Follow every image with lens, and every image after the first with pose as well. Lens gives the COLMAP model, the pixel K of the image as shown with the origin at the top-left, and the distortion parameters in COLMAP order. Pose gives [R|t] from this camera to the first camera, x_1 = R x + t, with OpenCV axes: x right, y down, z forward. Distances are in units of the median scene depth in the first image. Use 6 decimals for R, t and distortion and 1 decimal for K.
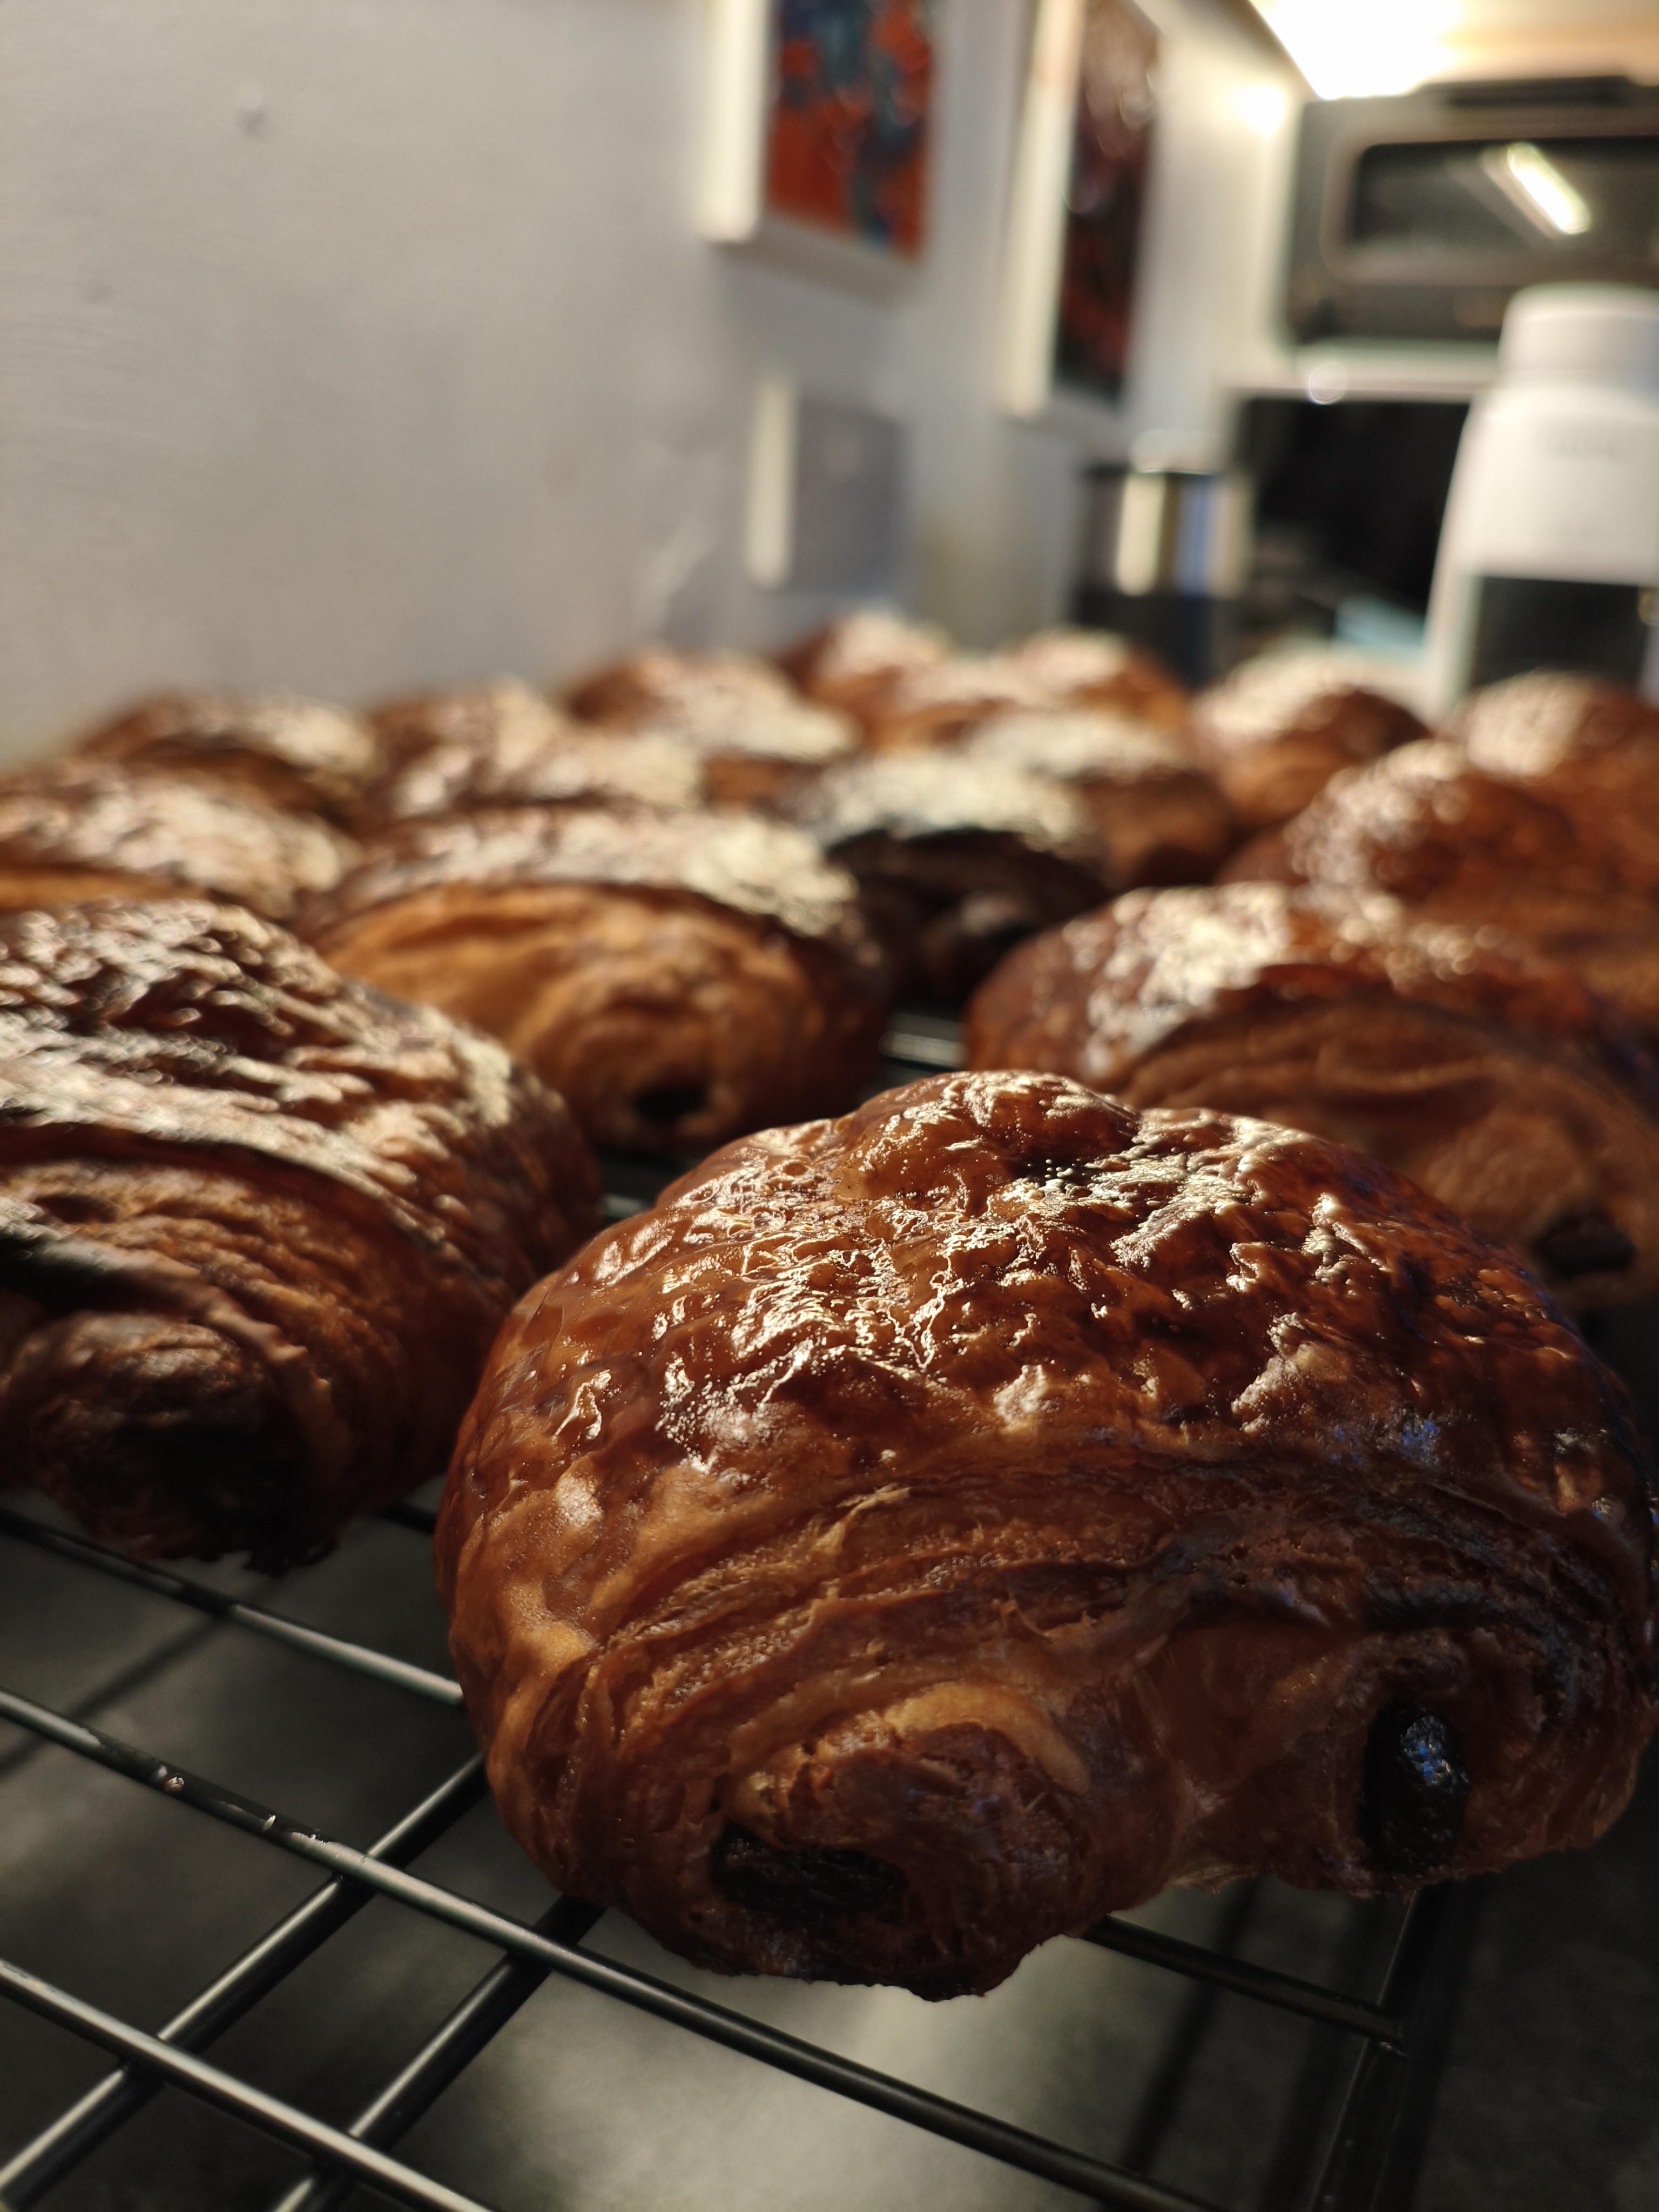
lens RADIAL K [[1761.7, 0, 829.5], [0, 1761.7, 1106.0], [0, 0, 1]] dist [0.109492, -0.421748]
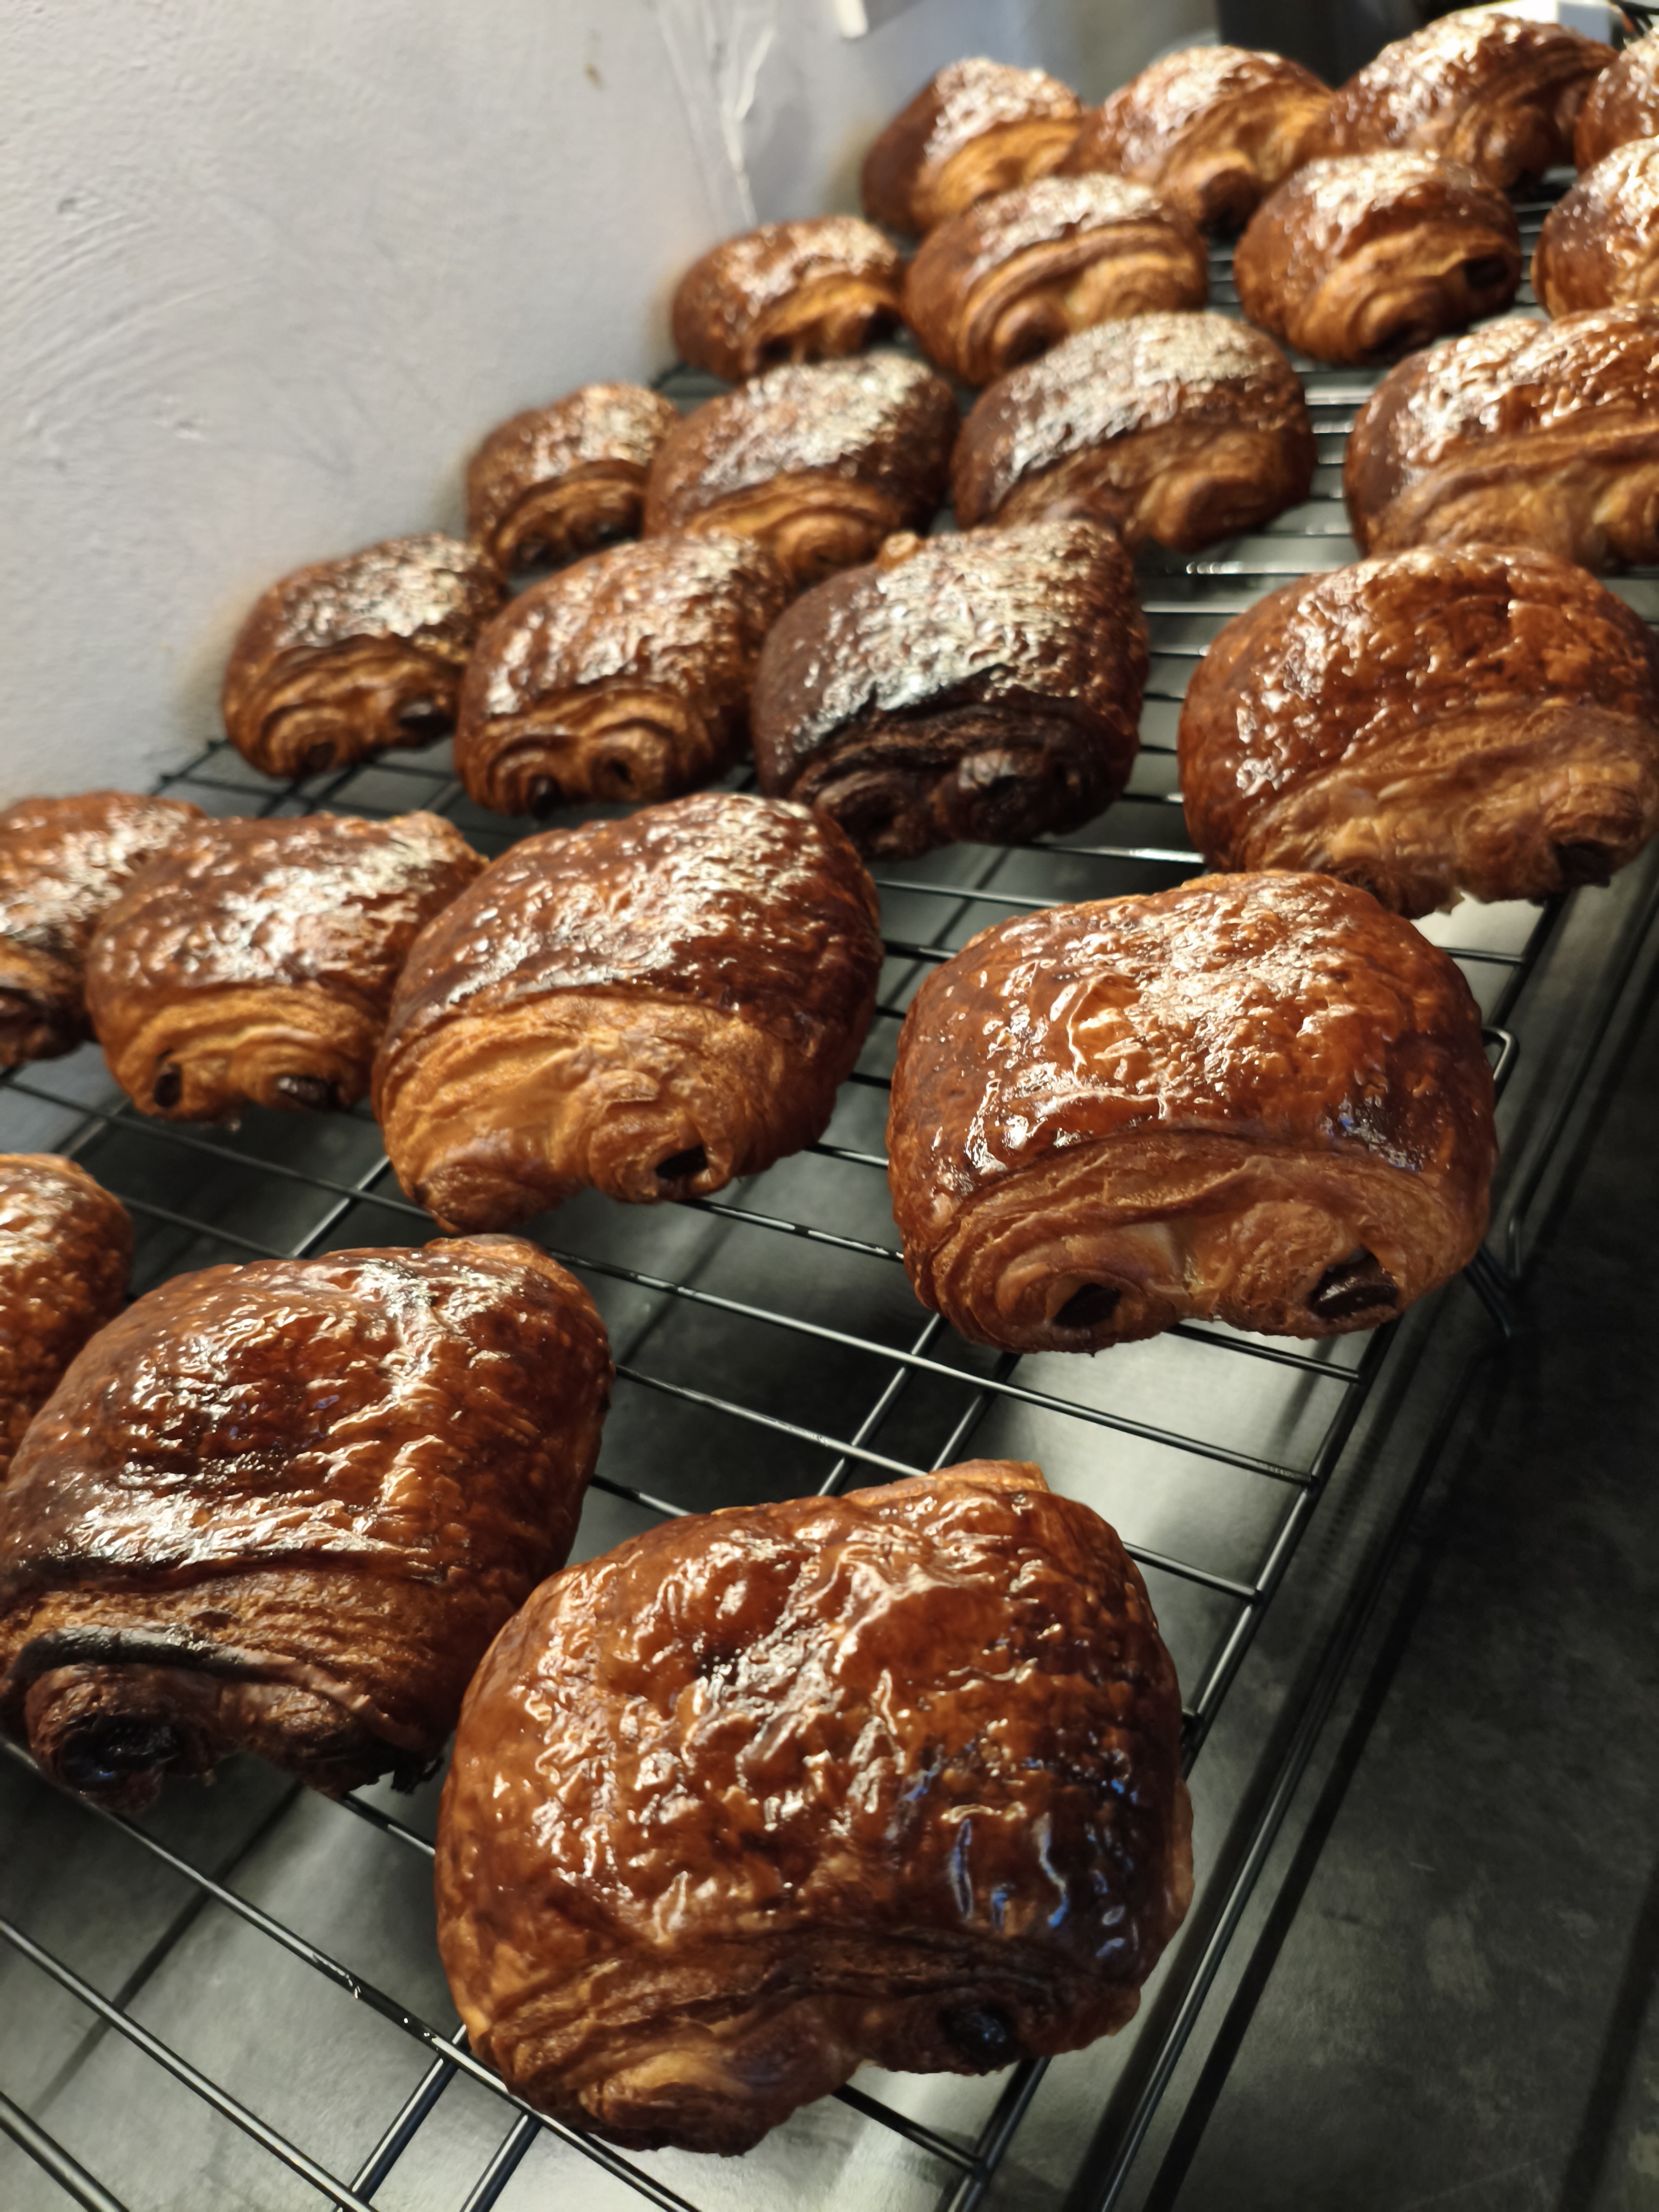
lens RADIAL K [[1761.7, 0, 829.5], [0, 1761.7, 1106.0], [0, 0, 1]] dist [0.109492, -0.421748]
pose [[0.938973, -0.197823, -0.281416, 0.616234], [0.290280, 0.894633, 0.339662, -0.731115], [0.184571, -0.400623, 0.897460, -0.111822]]
